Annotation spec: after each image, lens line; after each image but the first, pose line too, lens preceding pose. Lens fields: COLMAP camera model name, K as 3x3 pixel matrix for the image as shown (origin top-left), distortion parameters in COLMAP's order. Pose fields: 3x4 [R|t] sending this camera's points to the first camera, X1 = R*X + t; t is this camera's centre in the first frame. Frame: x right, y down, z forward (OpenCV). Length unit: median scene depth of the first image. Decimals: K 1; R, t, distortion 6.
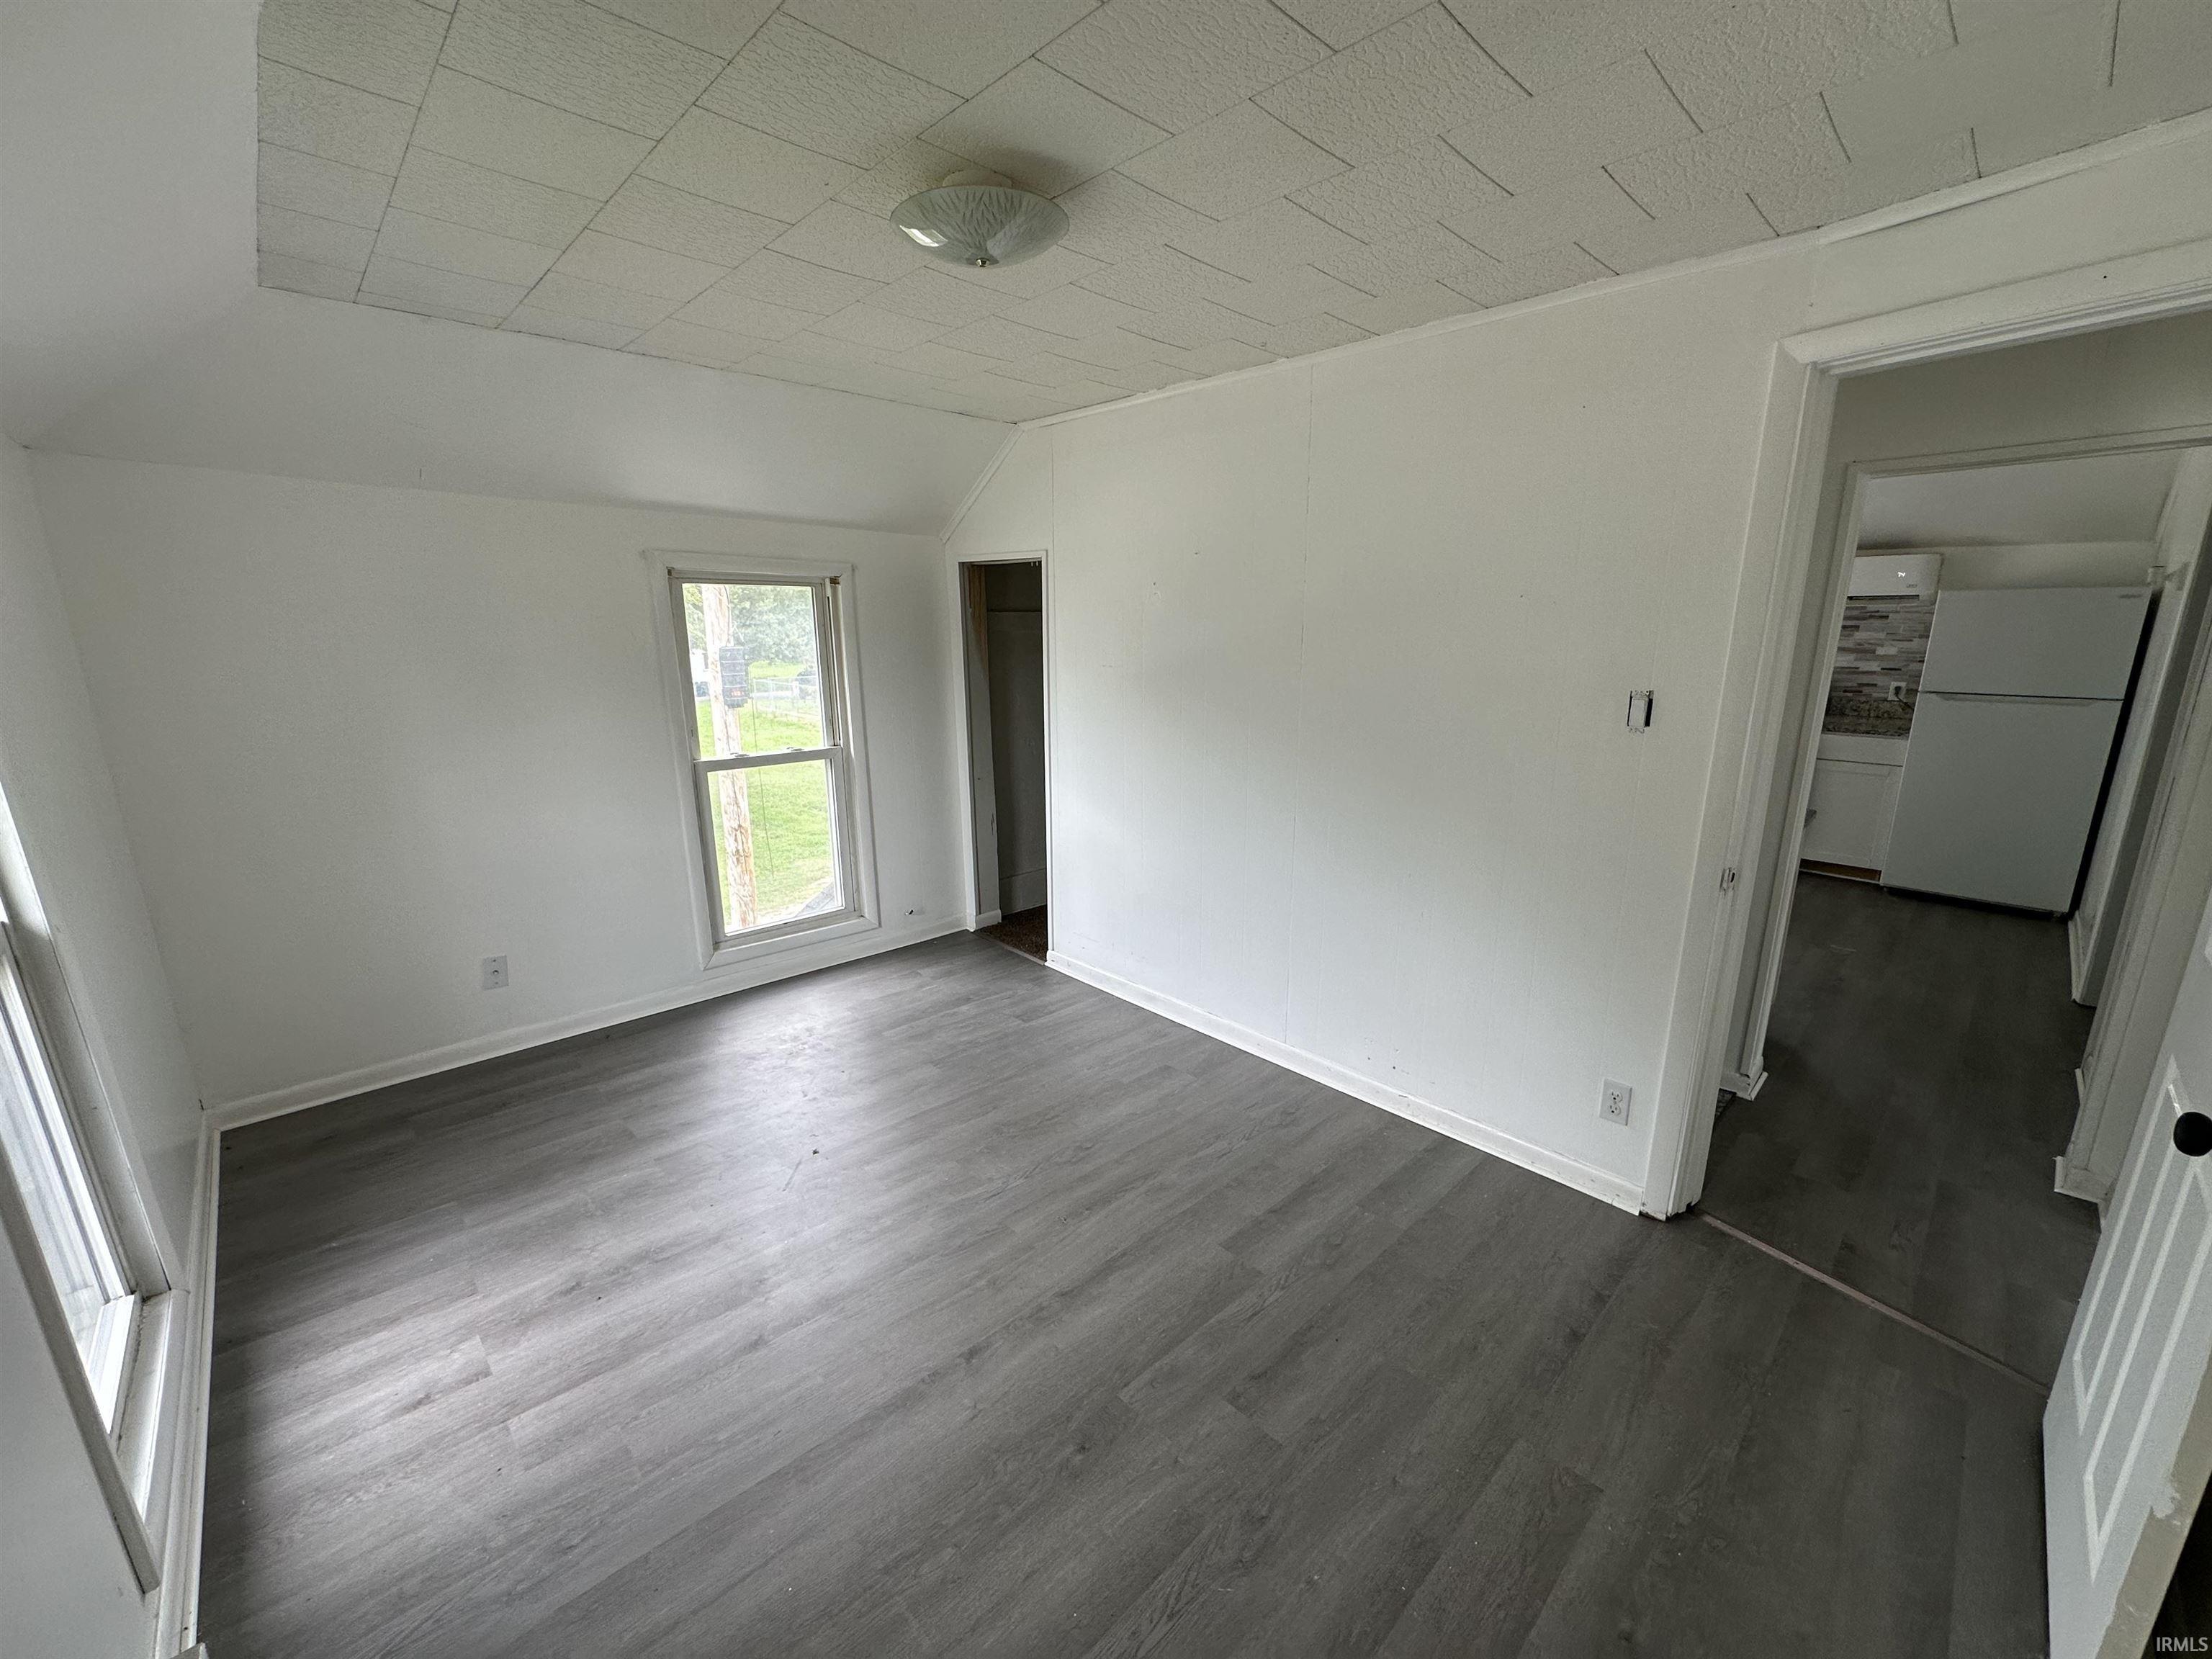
lens RADIAL K [[881.1, 0, 1107.1], [0, 881.1, 832.1], [0, 0, 1]] dist [-0.003062, -0.000271]
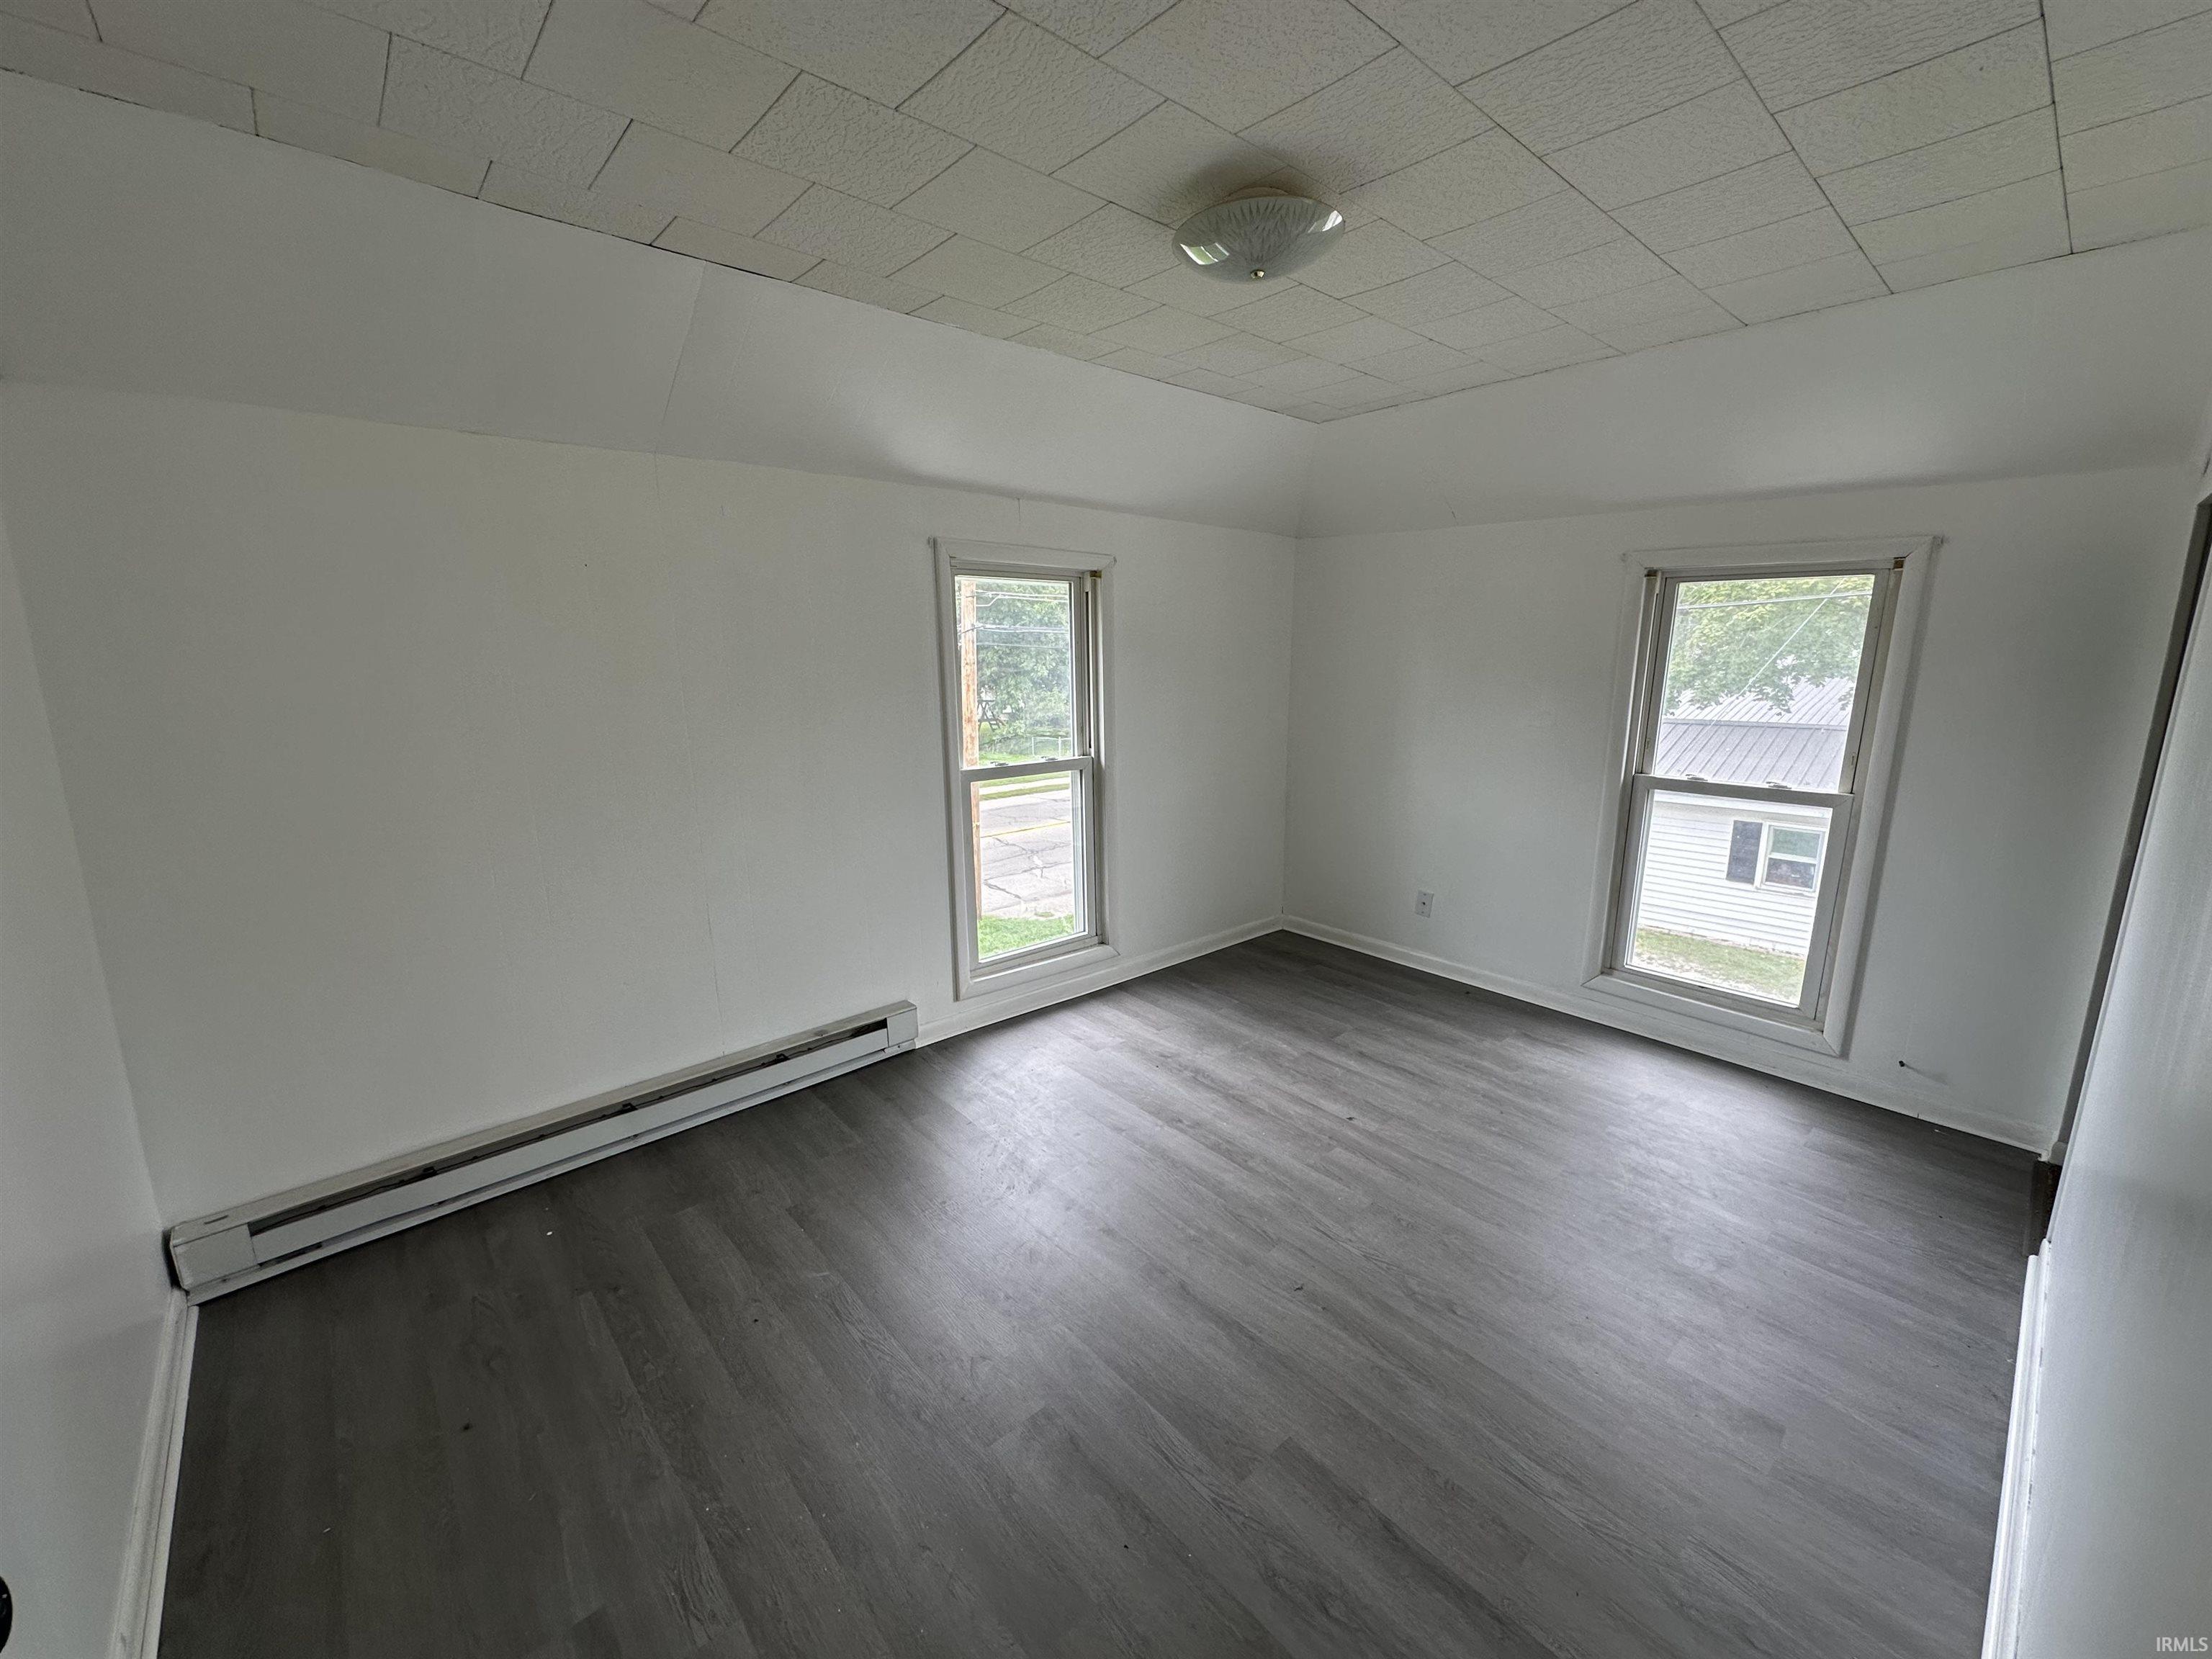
lens RADIAL K [[881.1, 0, 1107.1], [0, 881.1, 832.1], [0, 0, 1]] dist [-0.003062, -0.000271]
pose [[-0.032994, 0.211941, -0.976725, 0.556212], [-0.222859, 0.951093, 0.213907, -0.112522], [0.974292, 0.224730, 0.015852, 0.525033]]
